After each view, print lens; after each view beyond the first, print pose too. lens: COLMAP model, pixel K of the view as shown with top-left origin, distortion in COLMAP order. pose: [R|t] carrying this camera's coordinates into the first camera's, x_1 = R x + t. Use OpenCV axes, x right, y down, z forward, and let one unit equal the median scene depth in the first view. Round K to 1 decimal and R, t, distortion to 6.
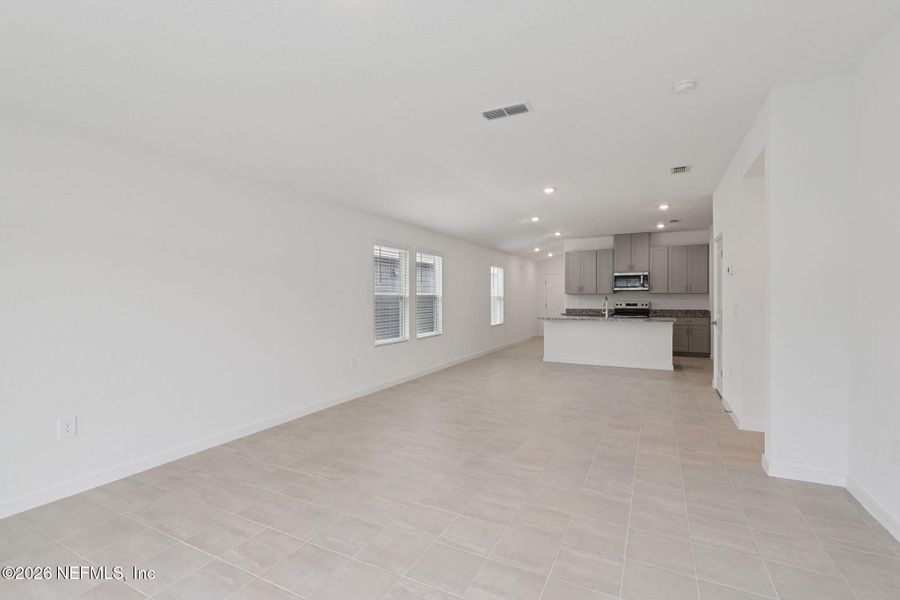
lens RADIAL K [[410.2, 0, 449.9], [0, 410.2, 299.3], [0, 0, 1]] dist [0.001457, -0.000577]
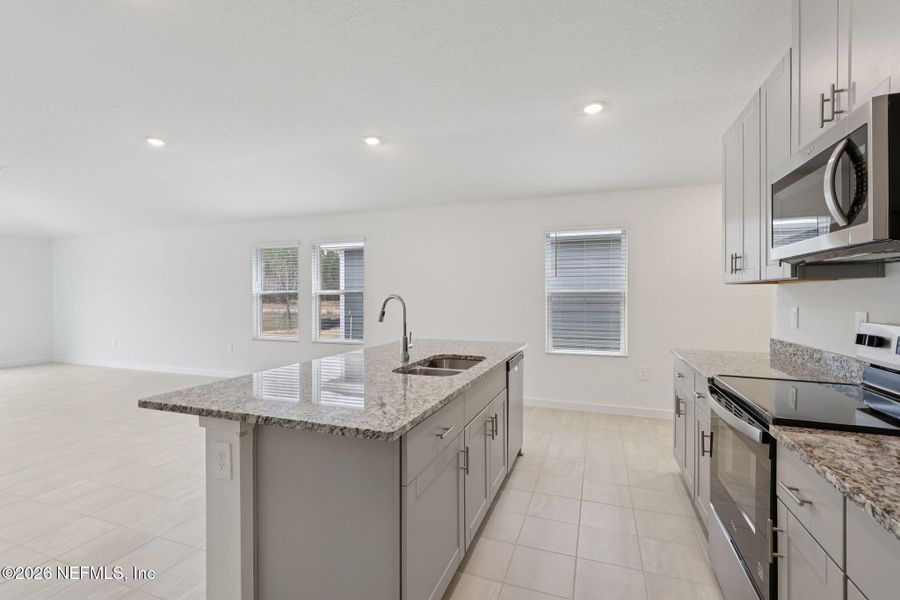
lens RADIAL K [[413.9, 0, 456.2], [0, 413.9, 298.6], [0, 0, 1]] dist [-0.009680, -0.001164]
pose [[0.128169, 0.011706, -0.991683, 0.599213], [-0.005654, 0.999923, 0.011072, -0.005911], [0.991736, 0.004188, 0.128225, 0.836084]]
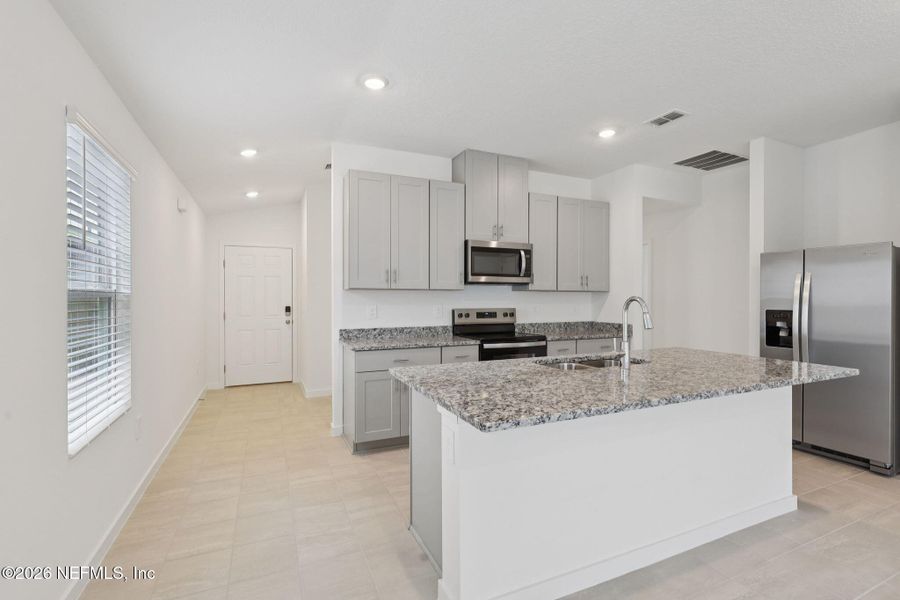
lens RADIAL K [[410.2, 0, 451.3], [0, 410.2, 302.0], [0, 0, 1]] dist [0.001457, -0.000577]
pose [[0.621661, -0.004490, 0.783273, 0.061792], [0.001173, 0.999988, 0.004801, -0.003635], [-0.783285, -0.002066, 0.621659, 0.750863]]
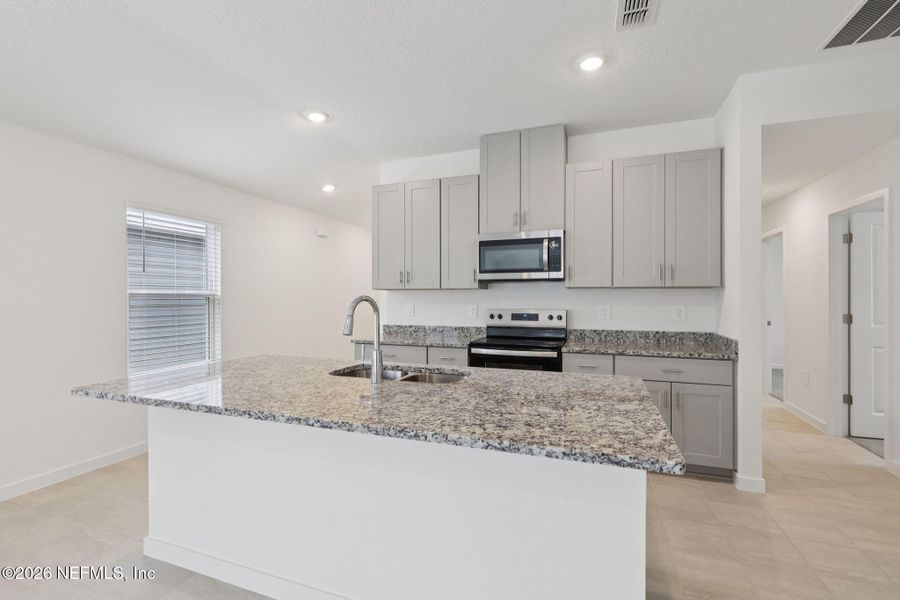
lens RADIAL K [[410.2, 0, 446.0], [0, 410.2, 301.3], [0, 0, 1]] dist [0.001457, -0.000577]
pose [[0.993279, 0.000187, 0.115747, 0.323404], [-0.000713, 0.999990, 0.004504, -0.003774], [-0.115745, -0.004556, 0.993268, 0.619381]]
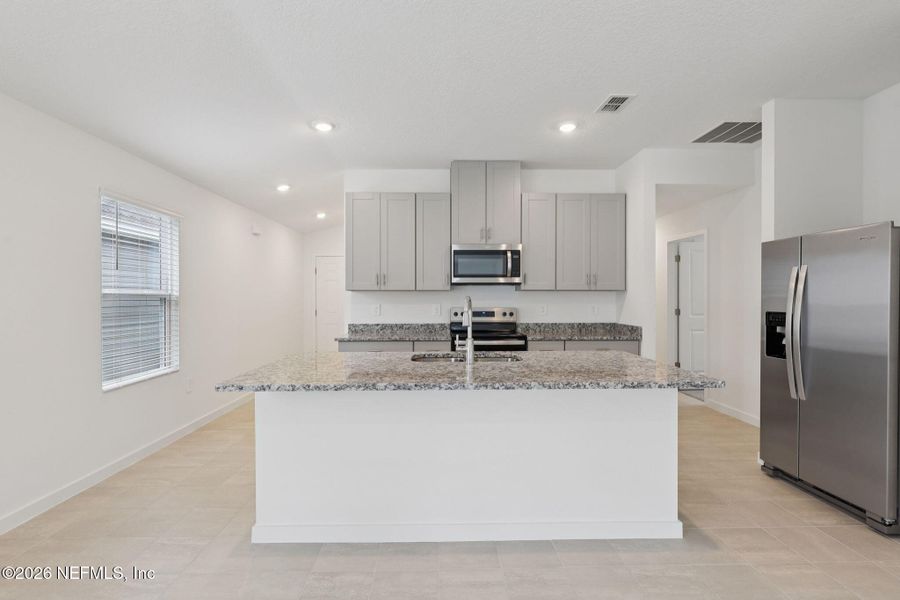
lens RADIAL K [[410.2, 0, 446.5], [0, 410.2, 302.6], [0, 0, 1]] dist [0.001457, -0.000577]
pose [[0.880637, -0.004316, 0.473772, 0.178975], [0.001701, 0.999981, 0.005948, -0.003226], [-0.473789, -0.004432, 0.880627, 0.601969]]
